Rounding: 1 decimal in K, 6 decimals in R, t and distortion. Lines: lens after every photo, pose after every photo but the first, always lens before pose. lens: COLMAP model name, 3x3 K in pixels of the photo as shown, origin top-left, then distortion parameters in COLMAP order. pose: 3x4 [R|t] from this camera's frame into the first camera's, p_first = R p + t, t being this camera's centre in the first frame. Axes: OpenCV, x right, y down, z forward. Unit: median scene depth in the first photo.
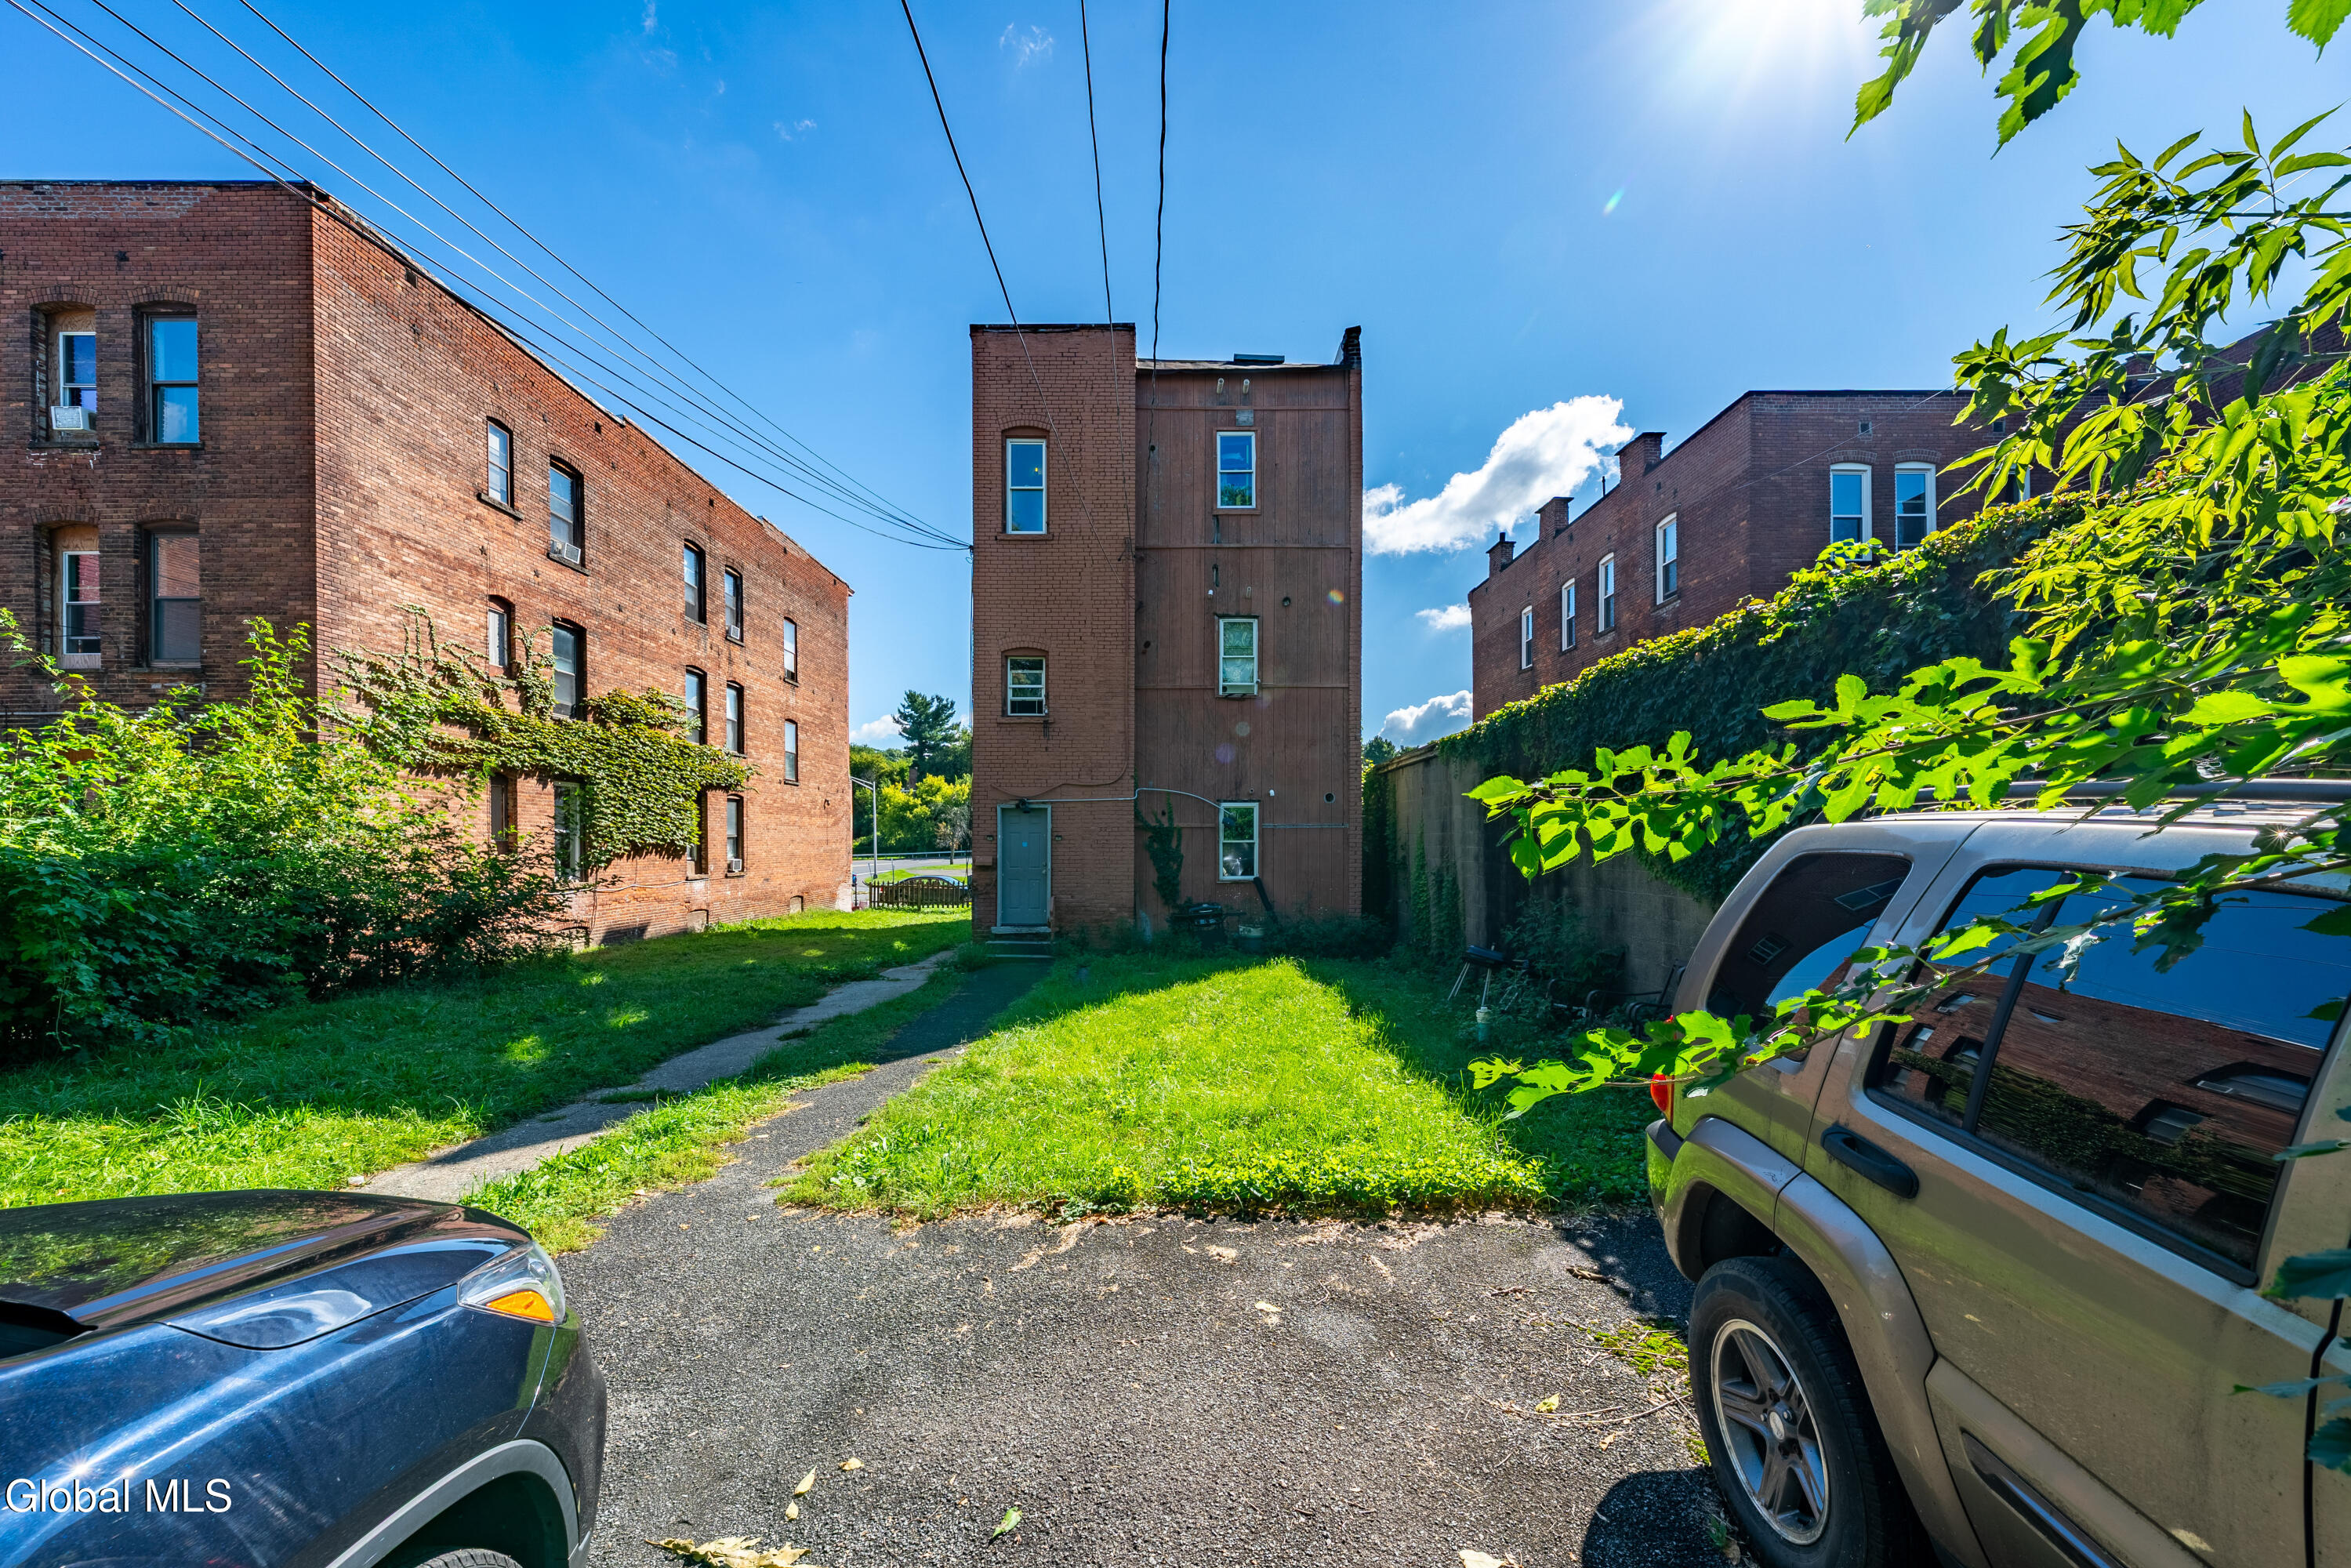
lens RADIAL K [[808.9, 0, 1130.2], [0, 808.9, 839.4], [0, 0, 1]] dist [-0.000931, -0.000001]
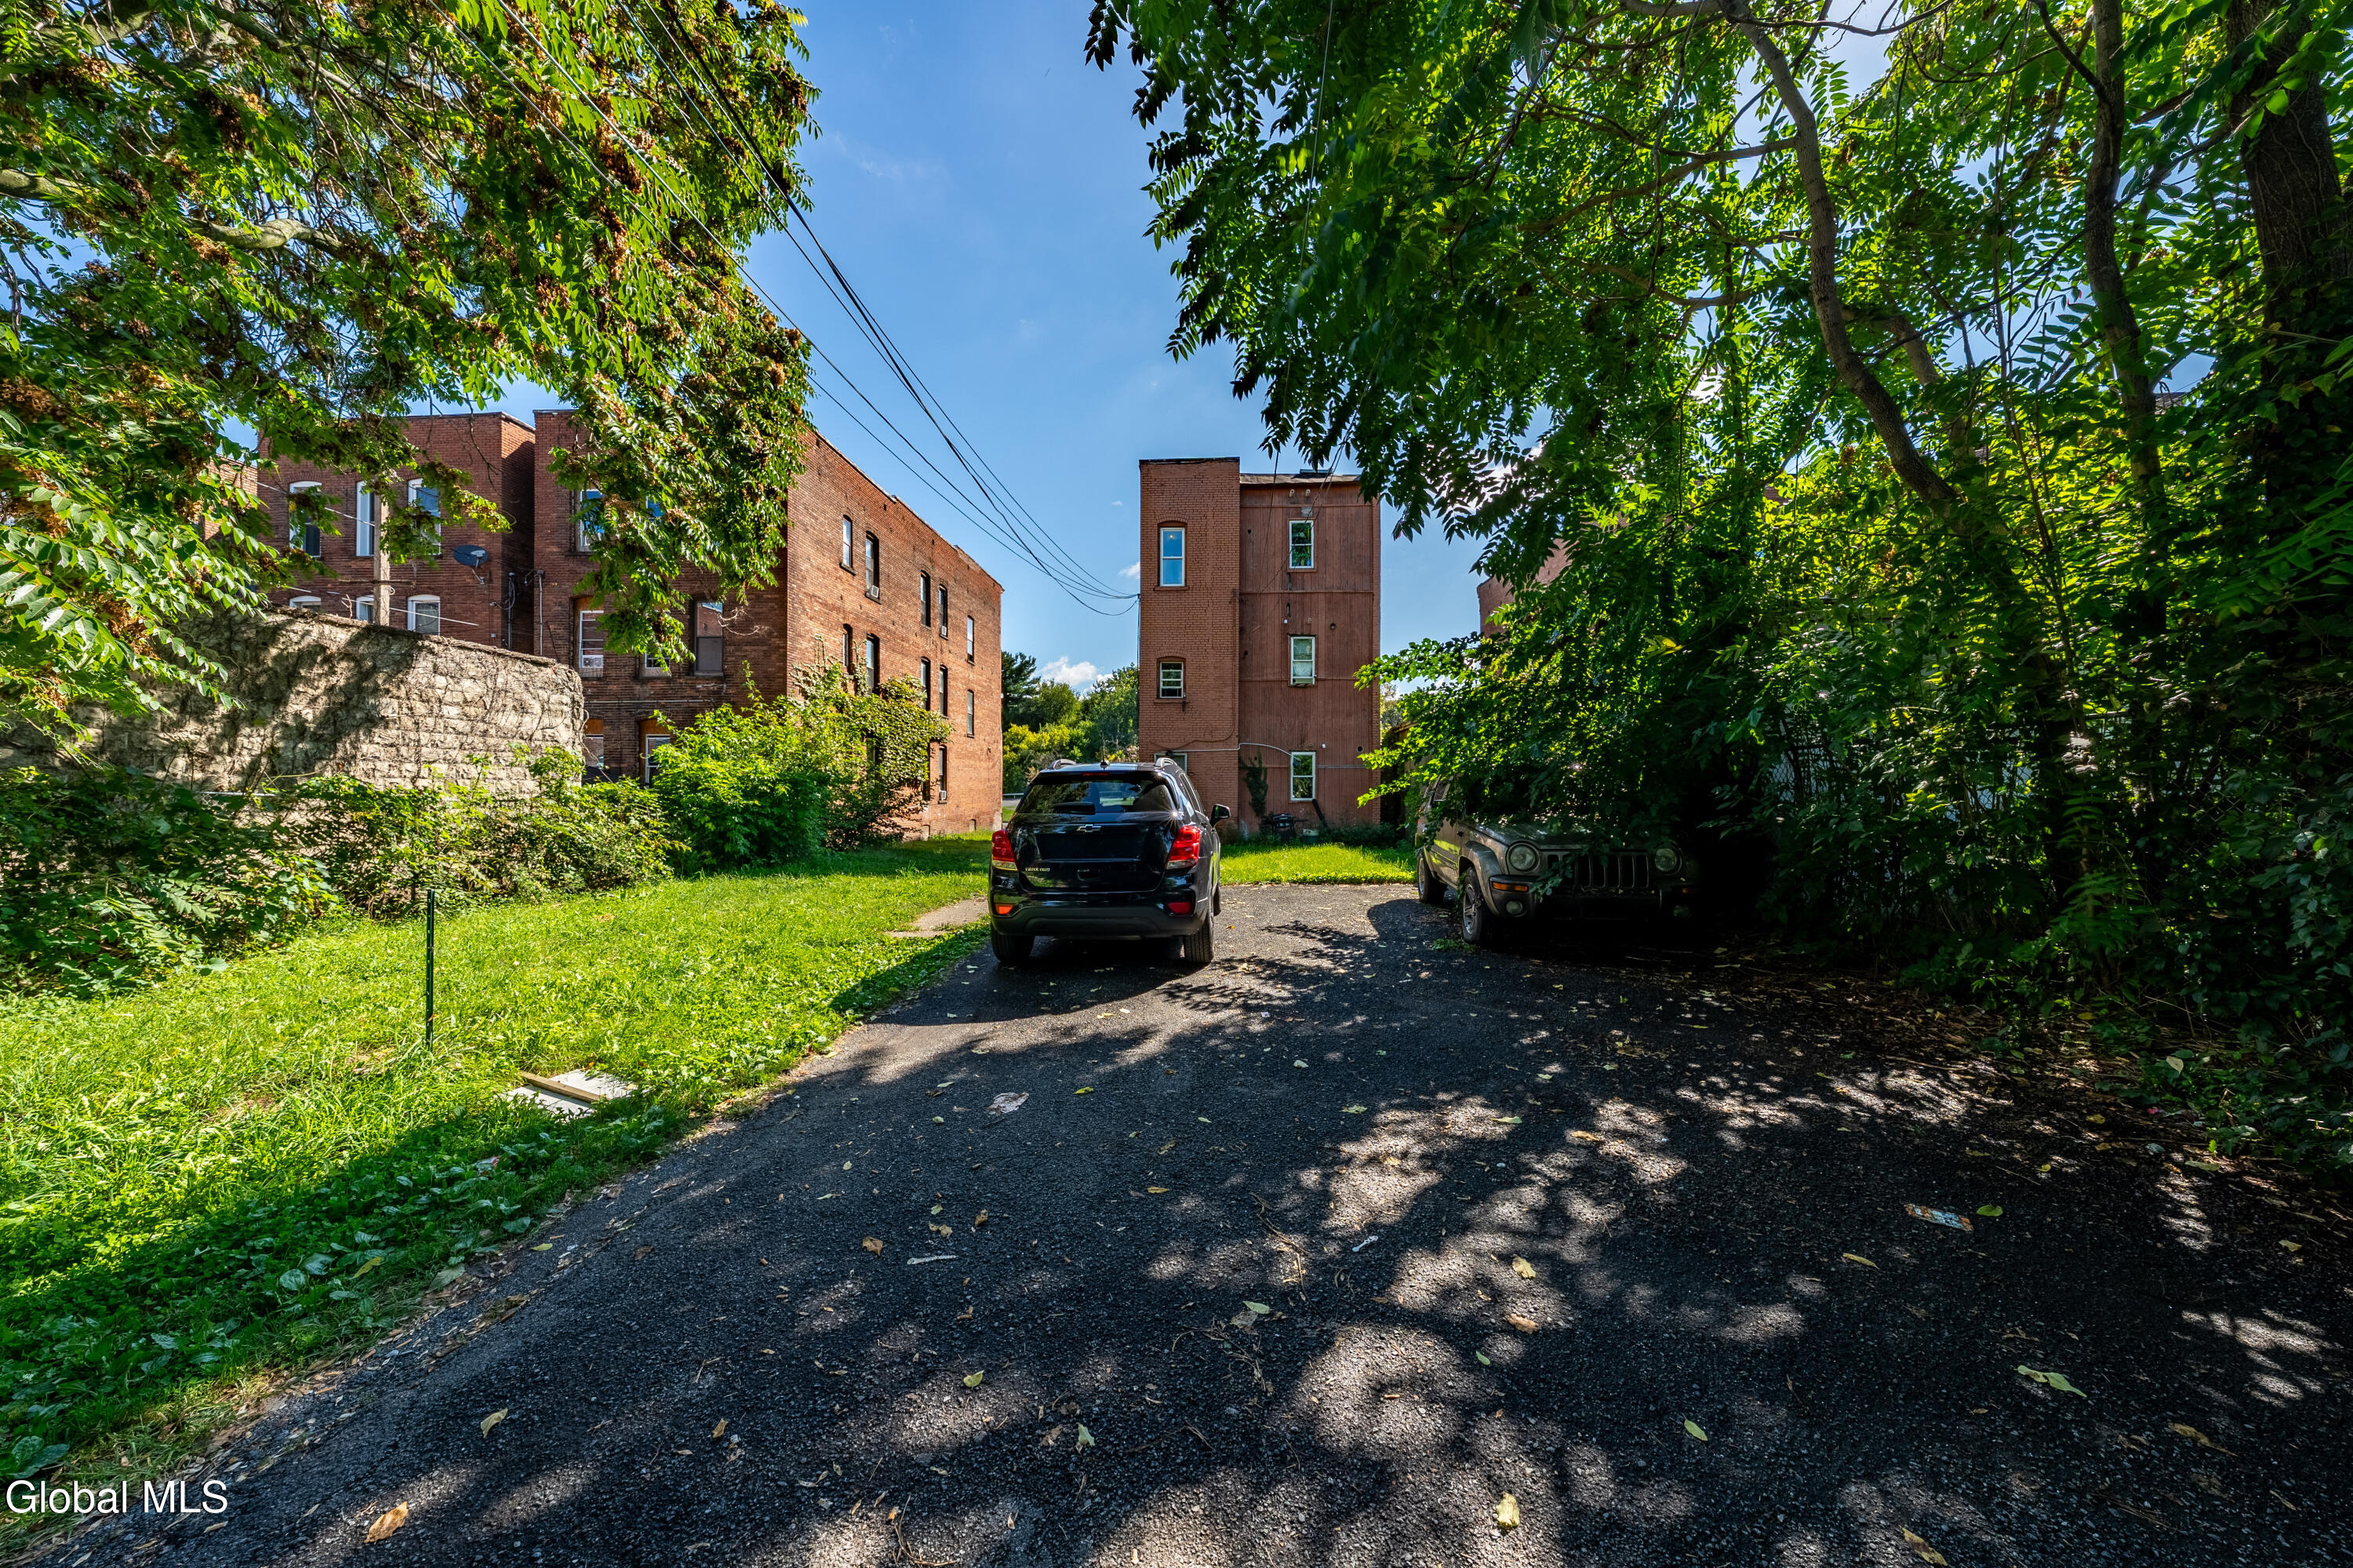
lens RADIAL K [[809.6, 0, 1180.4], [0, 809.6, 779.7], [0, 0, 1]] dist [-0.000931, -0.000001]
pose [[0.999997, 0.001591, 0.001827, -0.107871], [-0.001578, 0.999975, -0.006838, 0.019638], [-0.001837, 0.006835, 0.999975, -0.582702]]
